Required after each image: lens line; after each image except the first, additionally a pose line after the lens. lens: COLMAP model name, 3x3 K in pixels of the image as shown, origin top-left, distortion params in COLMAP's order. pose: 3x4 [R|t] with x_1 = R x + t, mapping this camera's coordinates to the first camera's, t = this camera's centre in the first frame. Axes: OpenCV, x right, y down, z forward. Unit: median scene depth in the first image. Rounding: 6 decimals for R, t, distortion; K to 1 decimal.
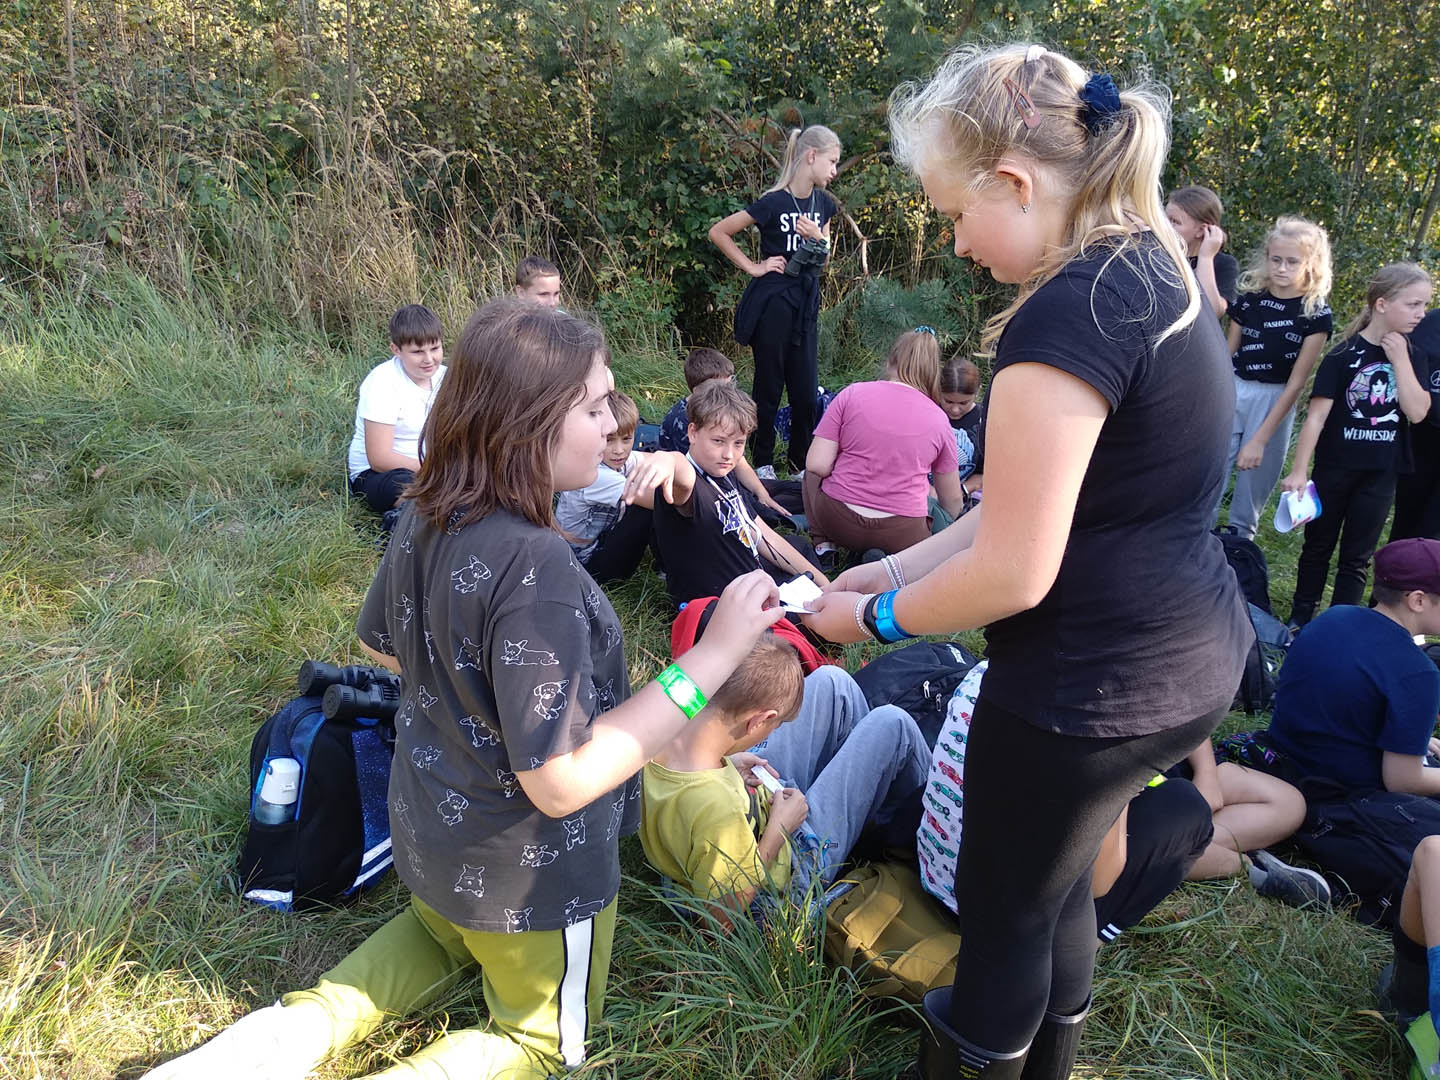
lens RADIAL K [[1124.6, 0, 728.8], [0, 1124.6, 534.5], [0, 0, 1]] dist [0.003049, -0.022042]
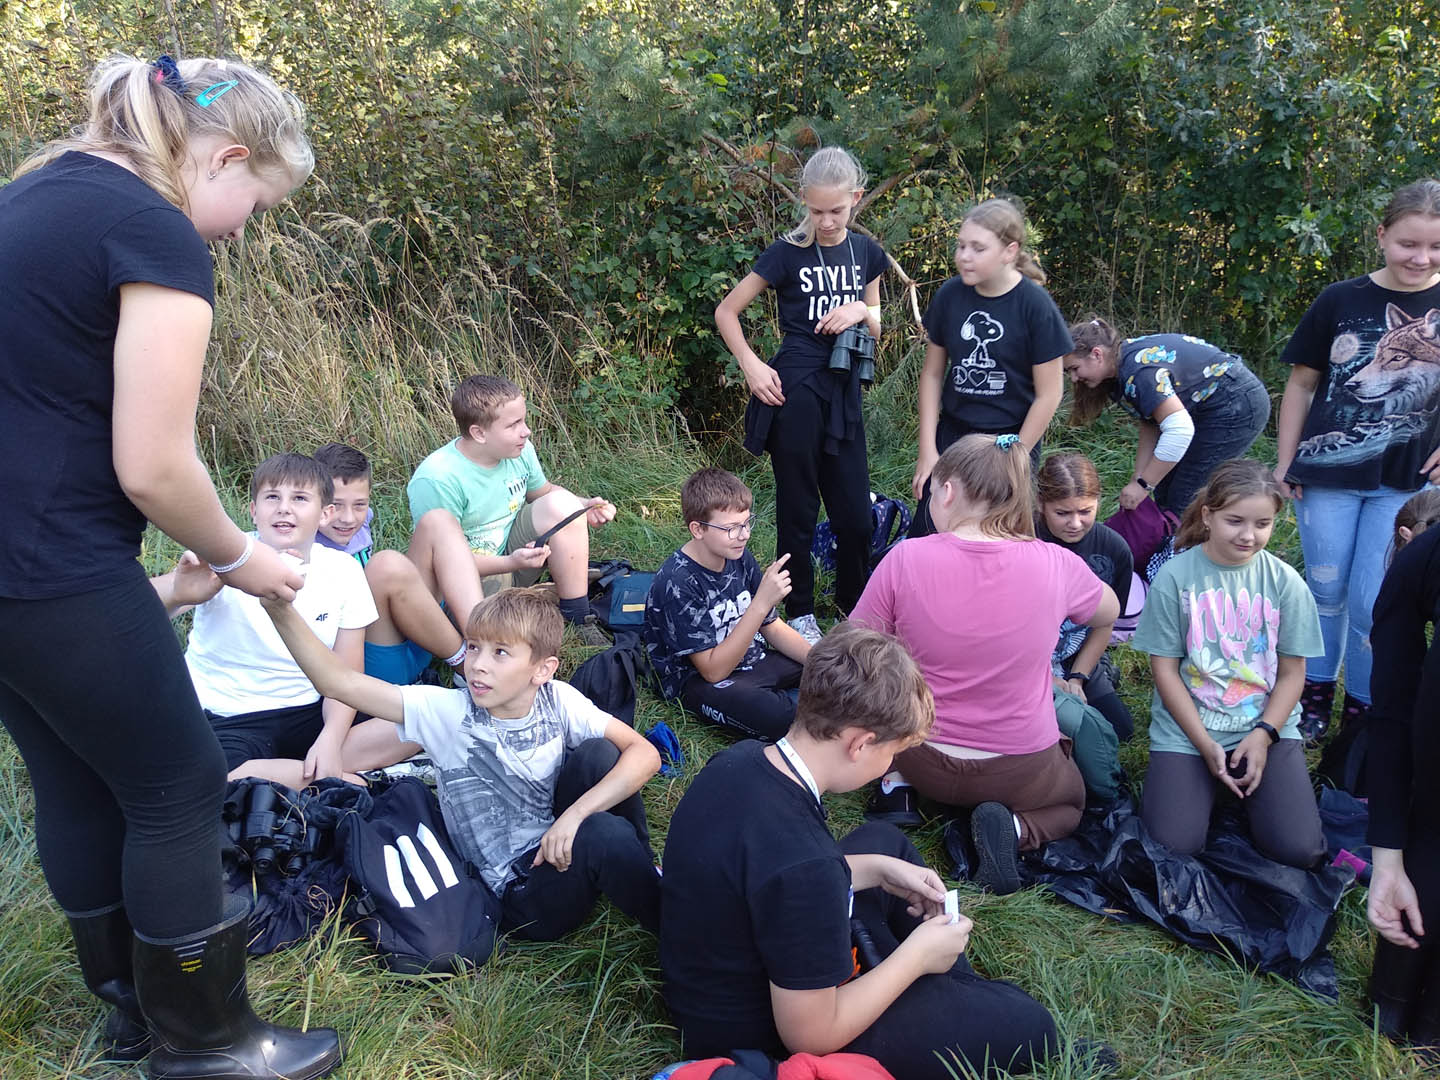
lens RADIAL K [[1124.6, 0, 713.4], [0, 1124.6, 547.1], [0, 0, 1]] dist [0.003049, -0.022042]
pose [[0.996033, -0.071419, -0.053073, 0.012346], [0.070431, 0.997311, -0.020263, -0.071832], [0.054377, 0.016445, 0.998385, 0.211604]]
